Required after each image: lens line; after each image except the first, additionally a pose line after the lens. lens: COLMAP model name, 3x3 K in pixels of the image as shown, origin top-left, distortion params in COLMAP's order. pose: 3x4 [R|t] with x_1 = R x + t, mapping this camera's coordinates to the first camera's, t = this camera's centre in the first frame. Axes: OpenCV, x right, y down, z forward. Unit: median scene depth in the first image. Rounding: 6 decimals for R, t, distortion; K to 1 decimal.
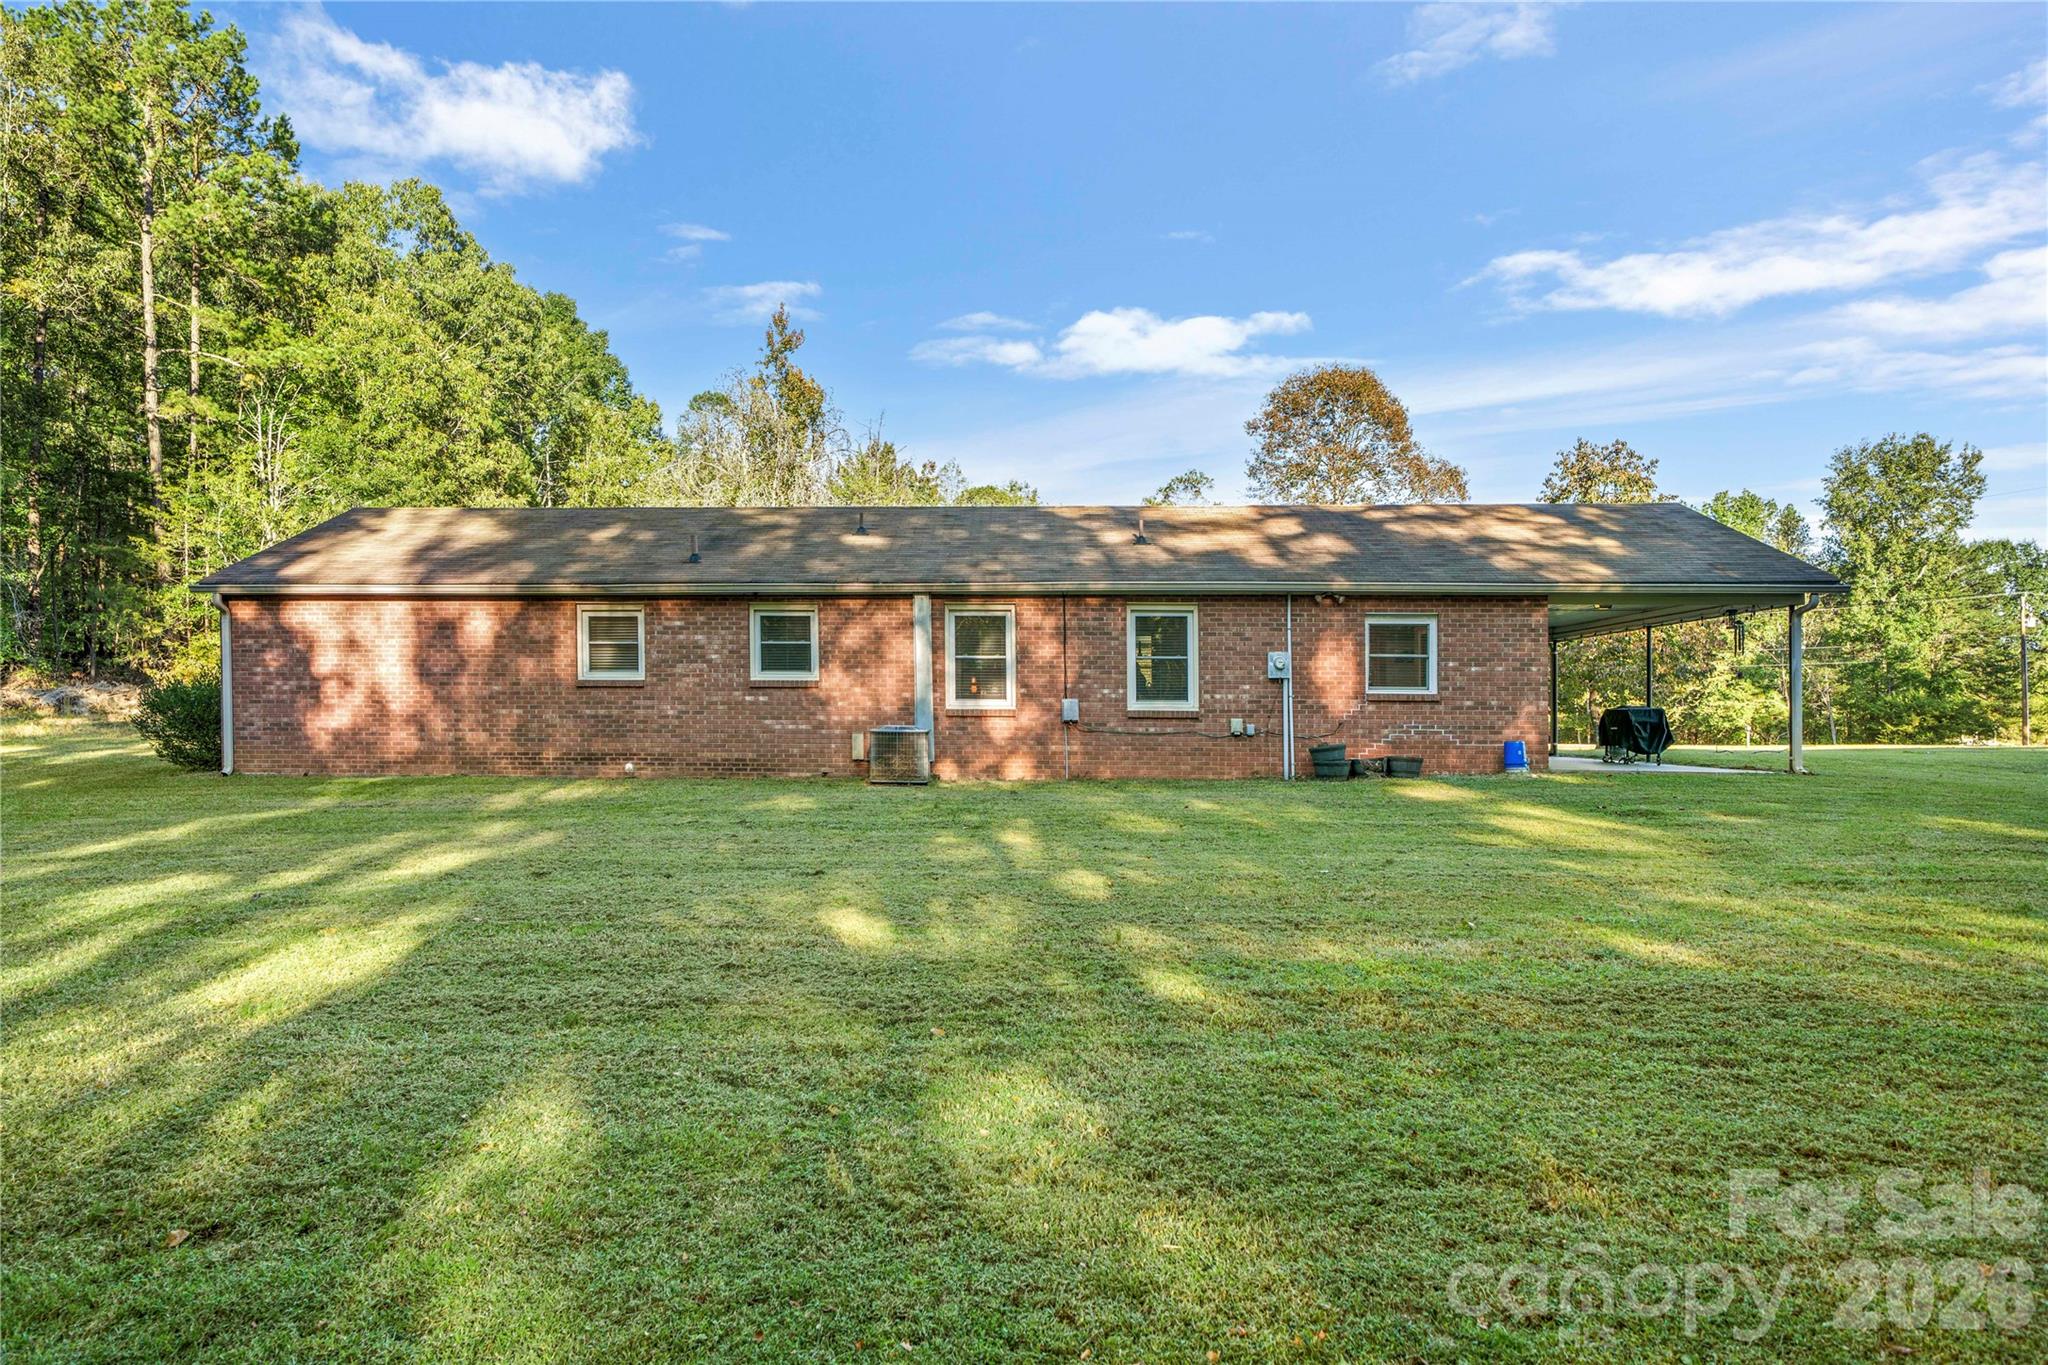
lens RADIAL K [[1177.8, 0, 1023.8], [0, 1177.8, 672.2], [0, 0, 1]] dist [-0.005313, 0.000057]
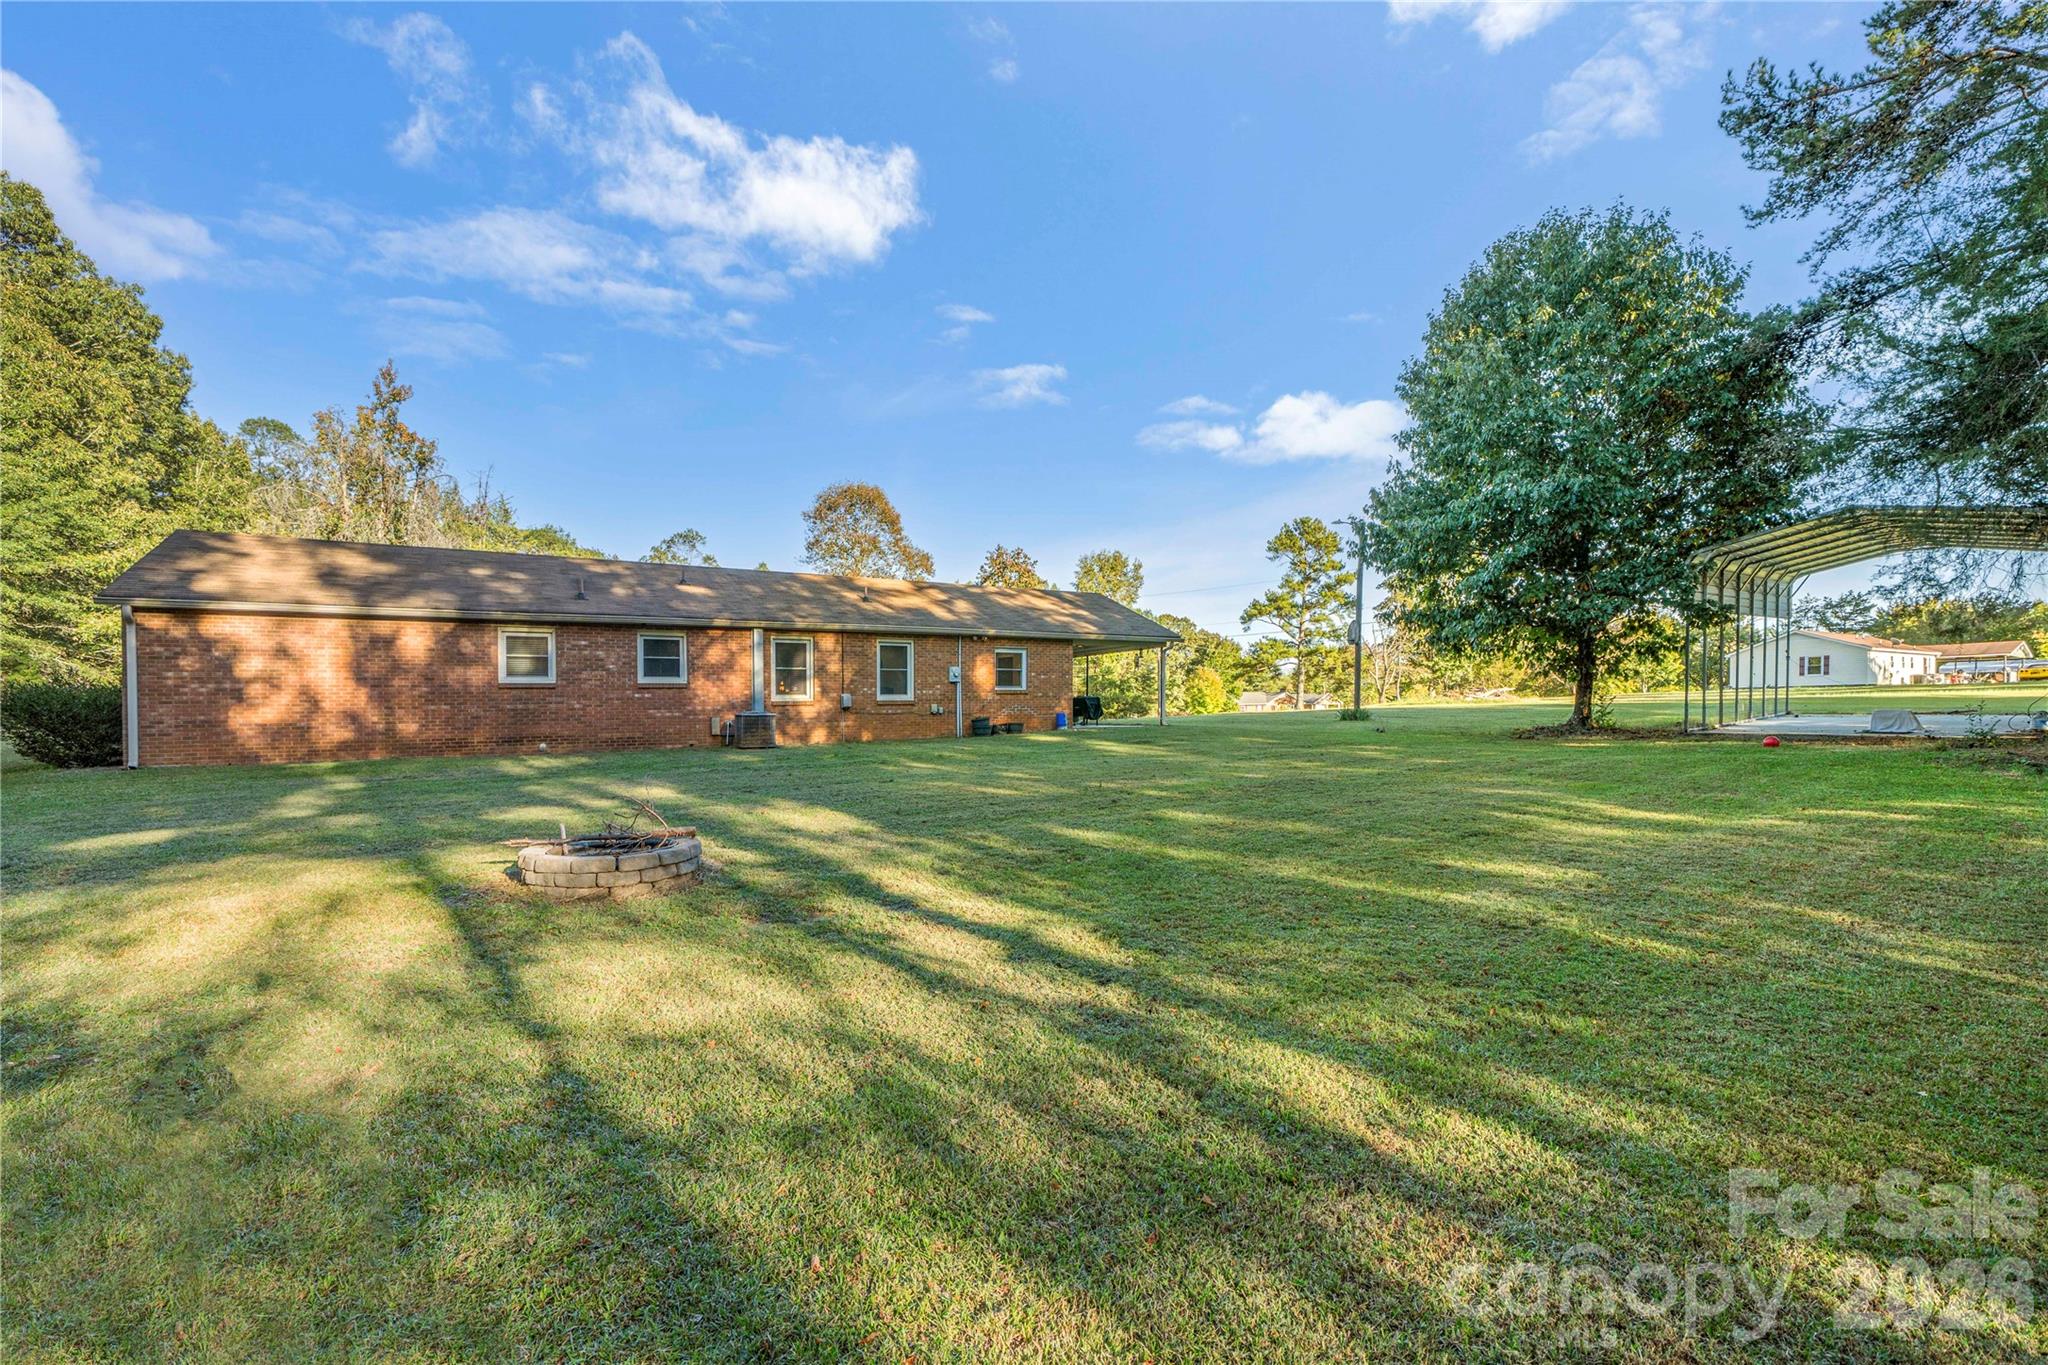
lens RADIAL K [[884.7, 0, 1023.9], [0, 884.7, 688.9], [0, 0, 1]] dist [-0.000072, -0.000610]
pose [[0.819290, -0.004601, 0.573361, -0.469116], [-0.000687, 0.999959, 0.009006, 0.004137], [-0.573379, -0.007773, 0.819253, -0.172604]]
